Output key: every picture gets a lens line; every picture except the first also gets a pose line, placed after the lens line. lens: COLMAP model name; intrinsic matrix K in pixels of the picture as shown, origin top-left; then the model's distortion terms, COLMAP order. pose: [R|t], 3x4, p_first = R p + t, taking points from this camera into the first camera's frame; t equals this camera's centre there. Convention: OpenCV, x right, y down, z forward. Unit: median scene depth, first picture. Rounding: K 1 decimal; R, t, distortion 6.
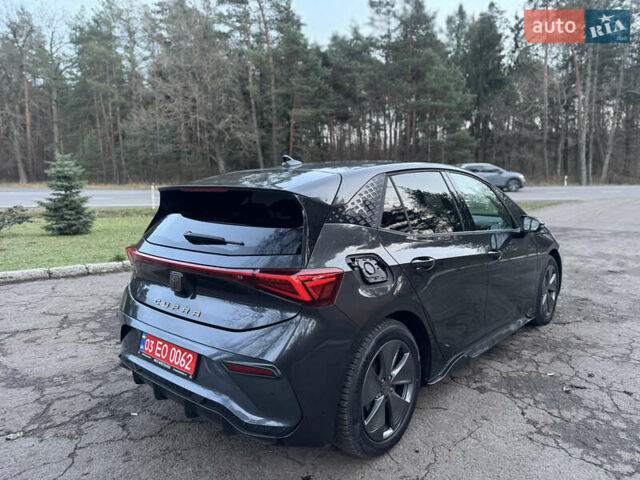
lens RADIAL K [[454.0, 0, 316.0], [0, 454.0, 237.2], [0, 0, 1]] dist [0.049956, -0.063638]
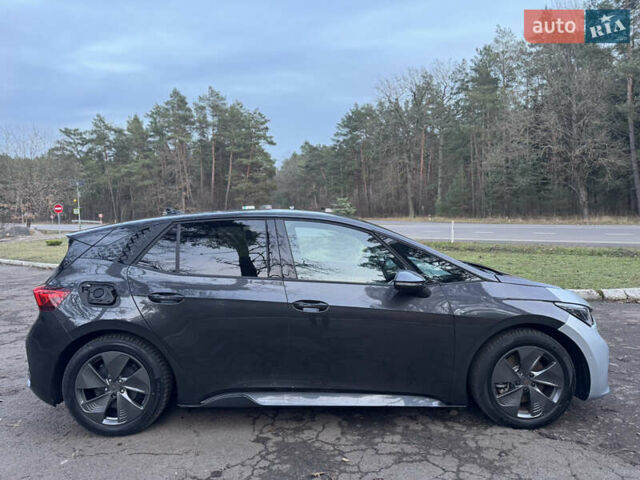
lens RADIAL K [[454.0, 0, 323.2], [0, 454.0, 237.6], [0, 0, 1]] dist [0.049956, -0.063638]
pose [[0.671051, 0.029399, -0.740828, 0.269162], [-0.080711, 0.996172, -0.033577, -0.018306], [0.737005, 0.082325, 0.670855, 0.092133]]
